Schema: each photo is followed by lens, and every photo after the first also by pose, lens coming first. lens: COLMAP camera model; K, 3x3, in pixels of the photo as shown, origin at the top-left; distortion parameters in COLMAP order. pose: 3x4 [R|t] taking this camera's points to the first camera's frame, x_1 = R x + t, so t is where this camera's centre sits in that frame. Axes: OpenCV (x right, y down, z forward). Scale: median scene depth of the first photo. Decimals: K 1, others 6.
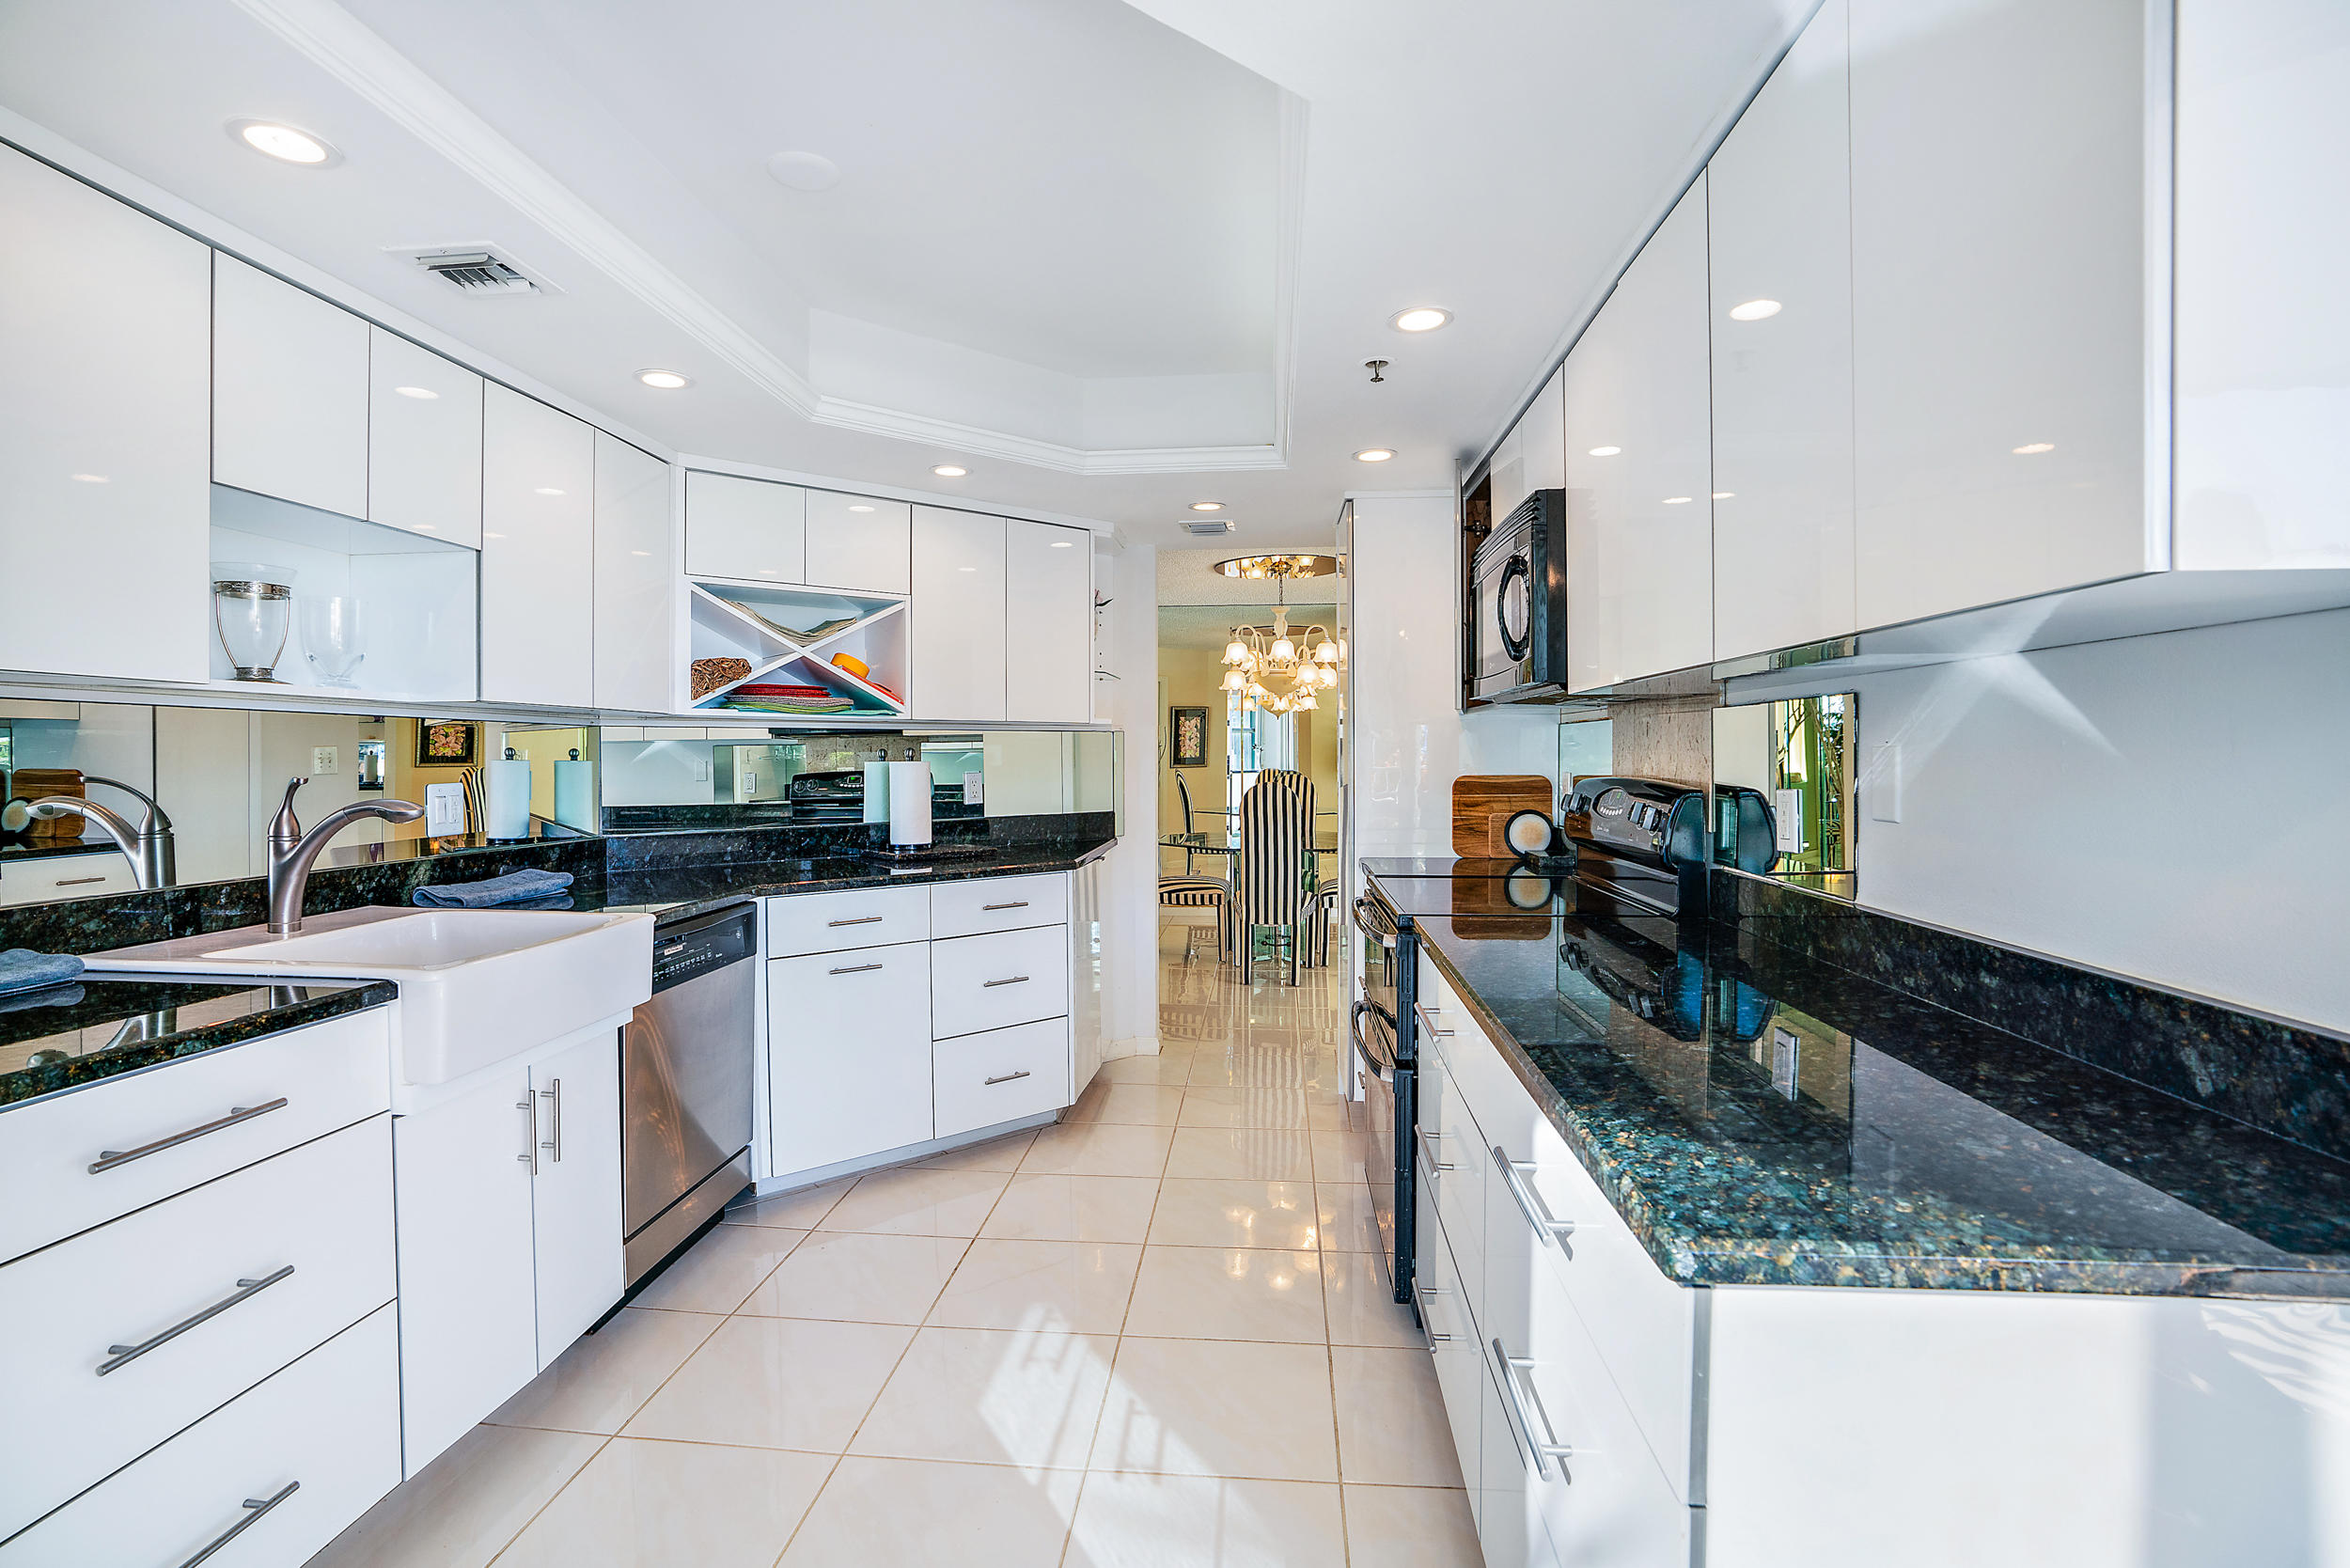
lens RADIAL K [[1090.4, 0, 1183.4], [0, 1090.4, 773.1], [0, 0, 1]] dist [-0.028361, 0.000676]
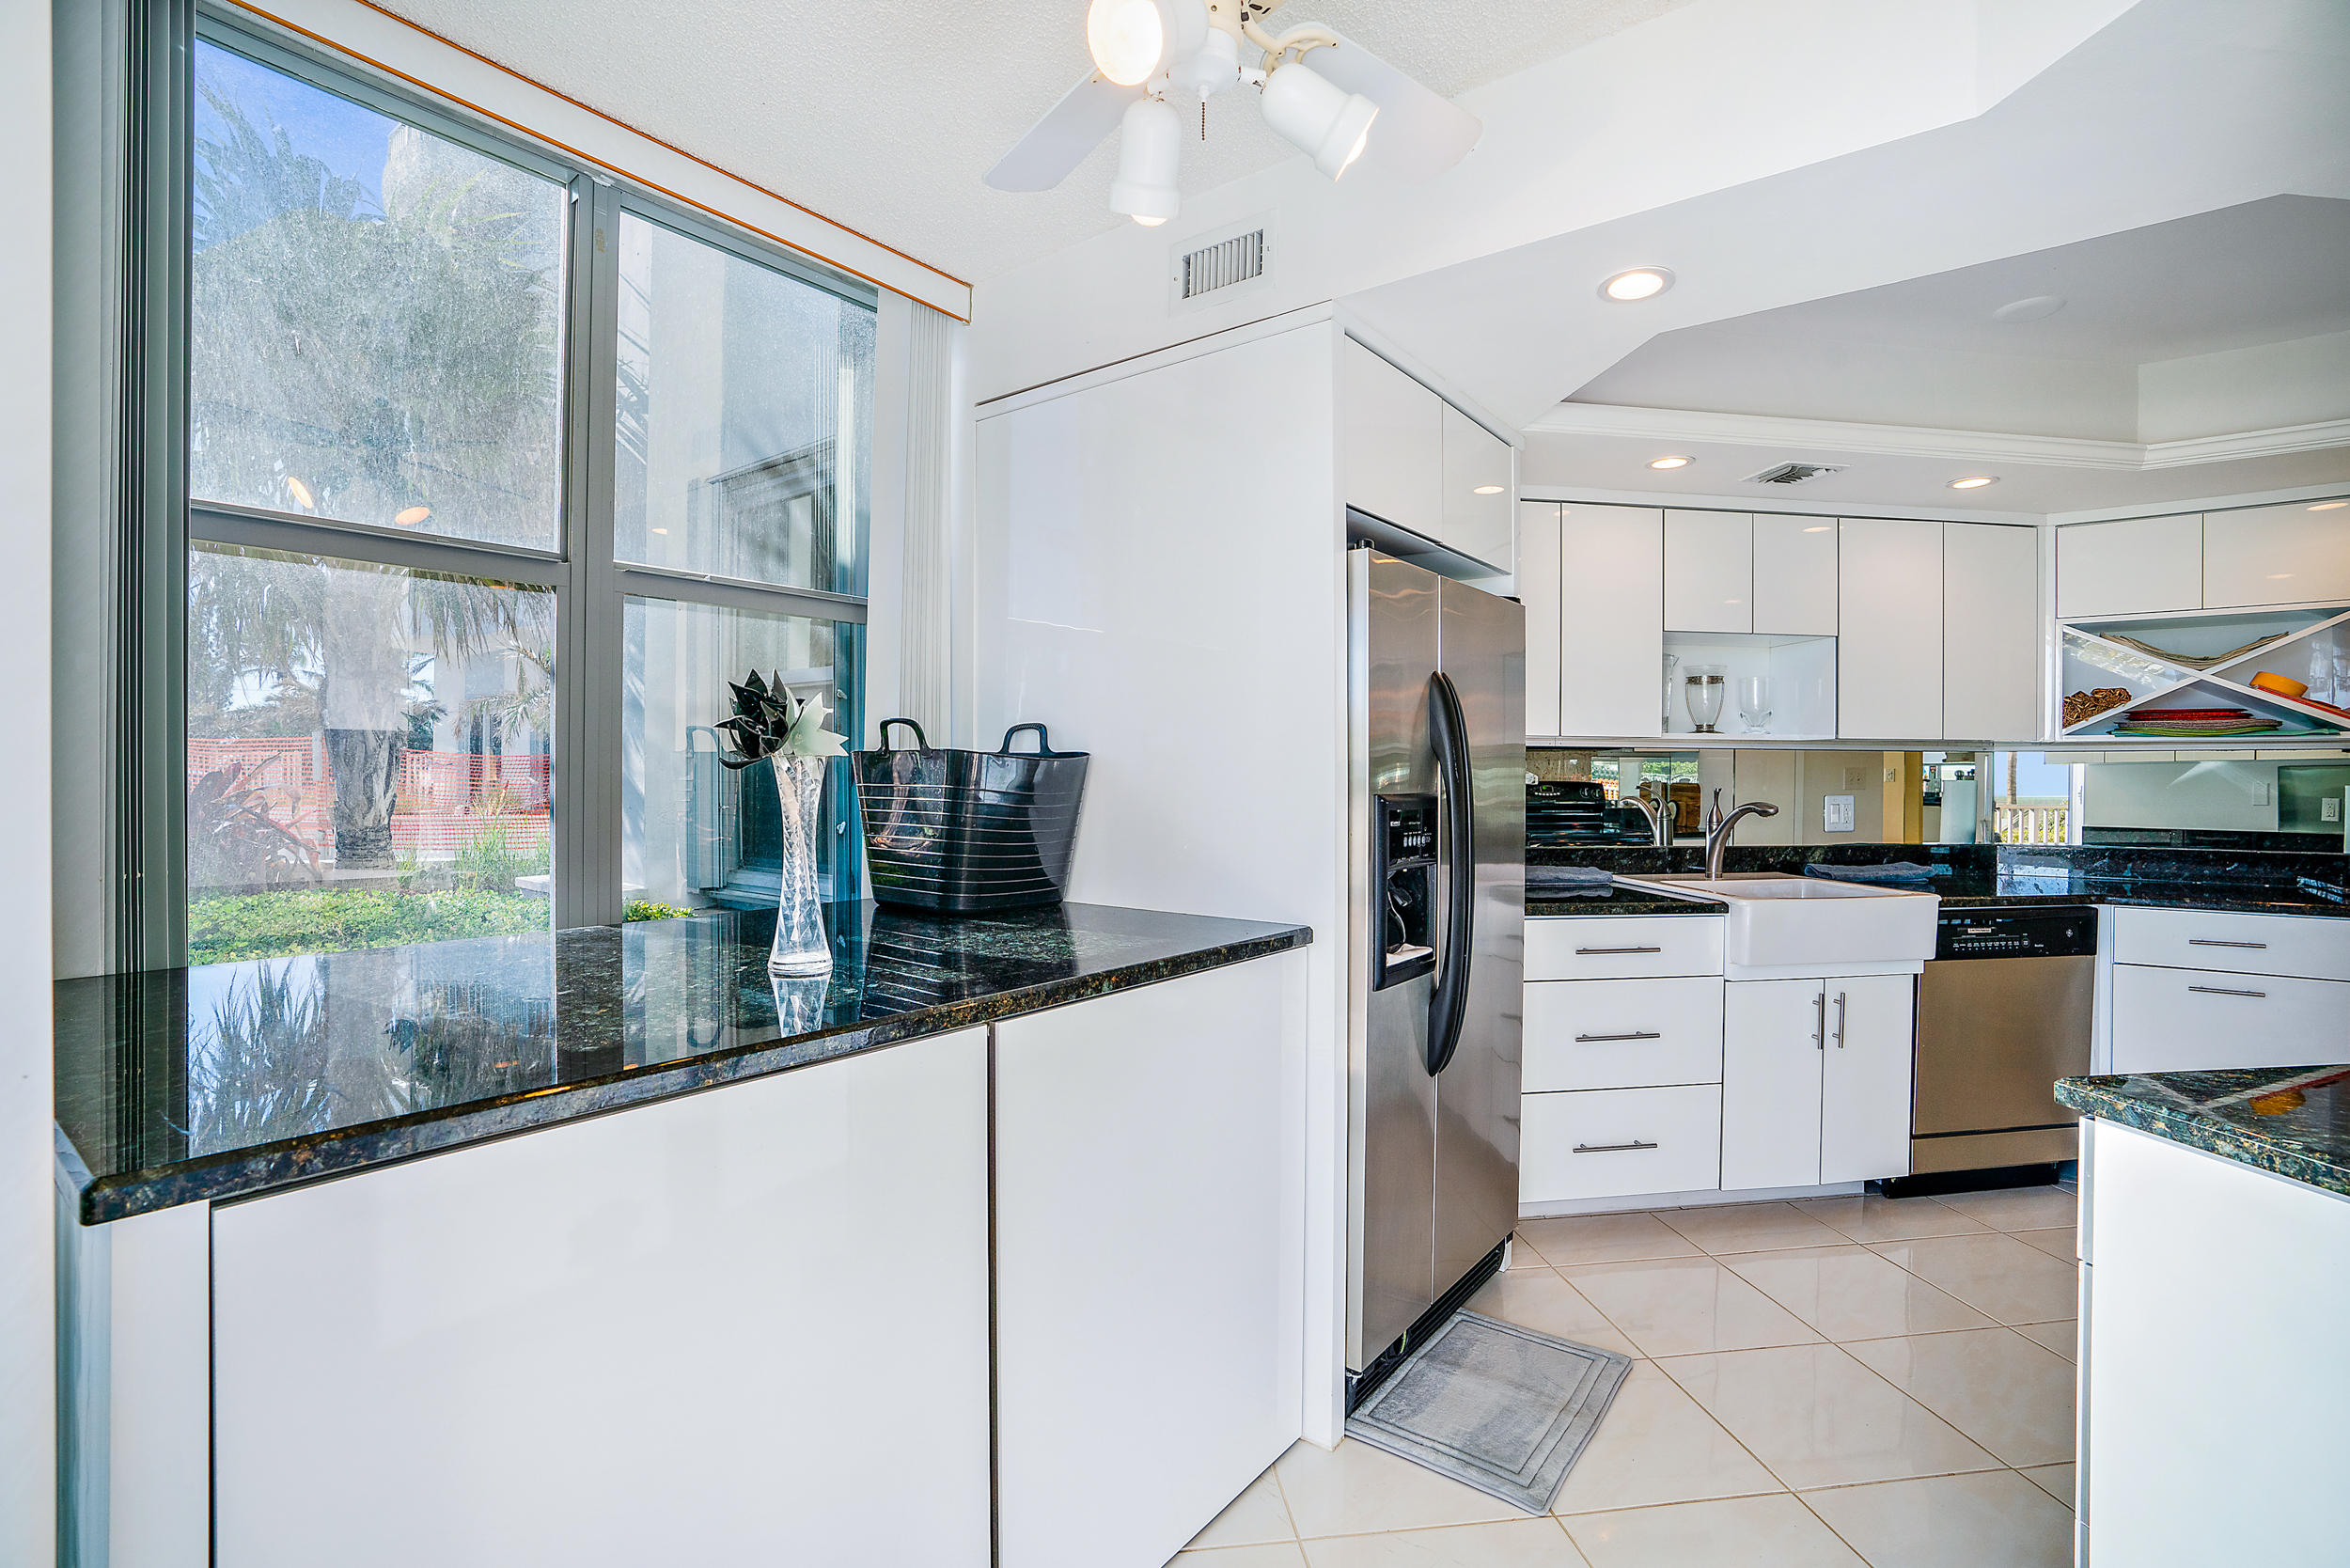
lens RADIAL K [[1090.4, 0, 1183.4], [0, 1090.4, 773.1], [0, 0, 1]] dist [-0.028361, 0.000676]
pose [[0.242936, 0.002284, -0.970040, 0.631630], [-0.022274, 0.999747, -0.003224, 0.005071], [0.969787, 0.022390, 0.242925, -0.249732]]
